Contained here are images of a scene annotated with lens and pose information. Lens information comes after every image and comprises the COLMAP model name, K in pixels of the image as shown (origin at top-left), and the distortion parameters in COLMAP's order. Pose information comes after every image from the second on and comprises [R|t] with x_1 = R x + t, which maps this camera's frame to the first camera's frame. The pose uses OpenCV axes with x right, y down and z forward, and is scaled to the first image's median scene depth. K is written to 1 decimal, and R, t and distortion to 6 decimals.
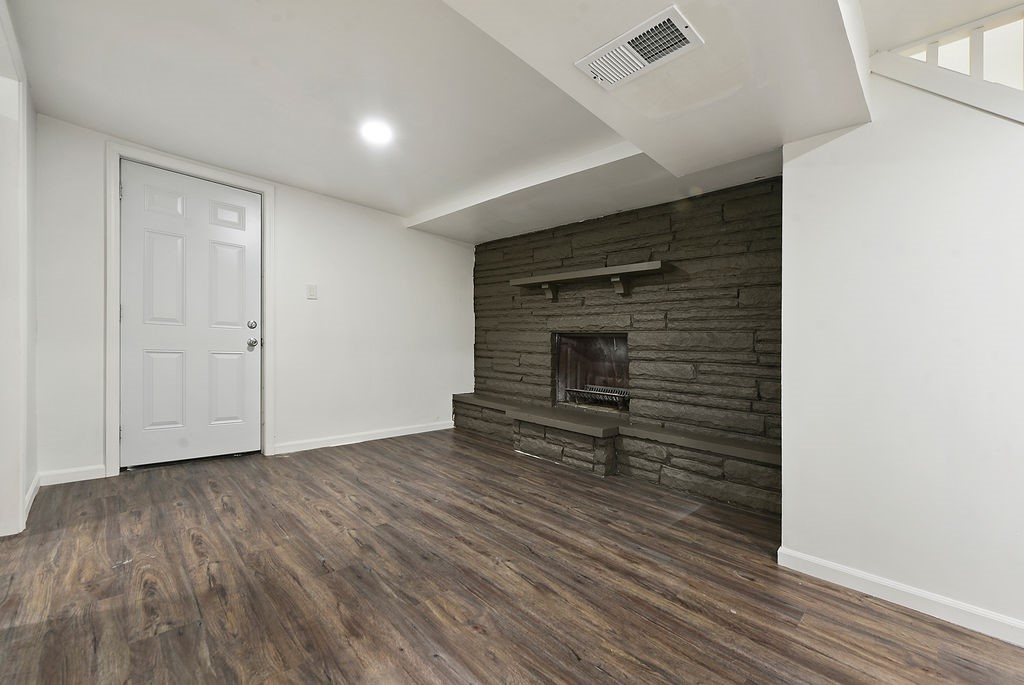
lens RADIAL K [[421.1, 0, 506.0], [0, 421.1, 347.6], [0, 0, 1]] dist [-0.004107, -0.000439]
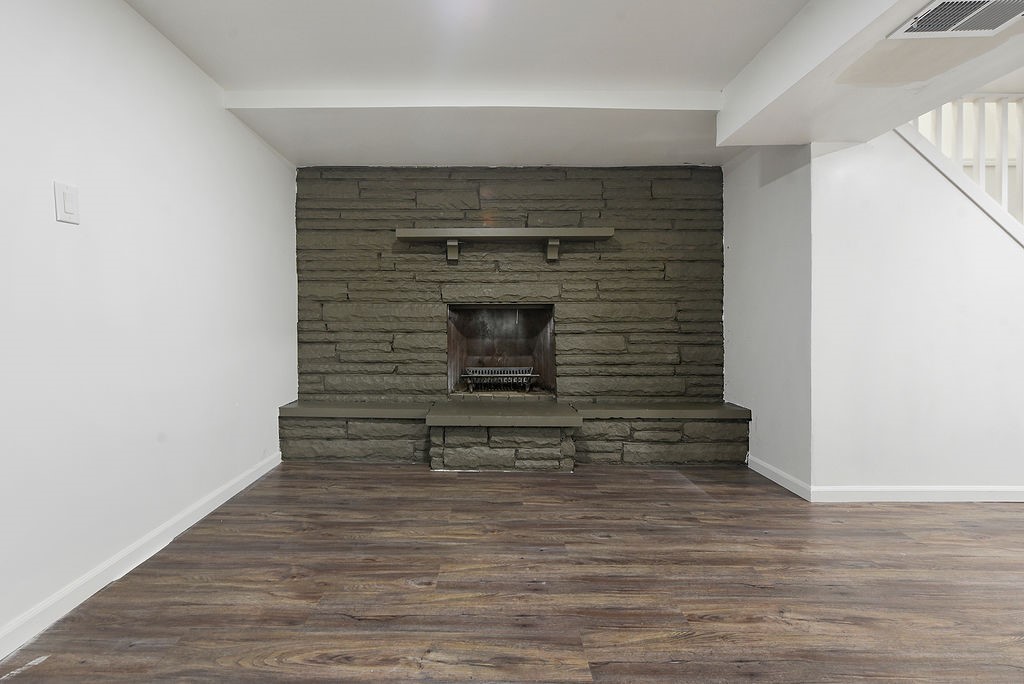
lens RADIAL K [[449.7, 0, 495.9], [0, 449.7, 319.0], [0, 0, 1]] dist [0.000296, -0.001458]
pose [[0.697900, -0.030903, 0.715528, -0.526840], [0.029212, 0.999466, 0.014673, -0.023214], [-0.715599, 0.010662, 0.698430, 0.467205]]
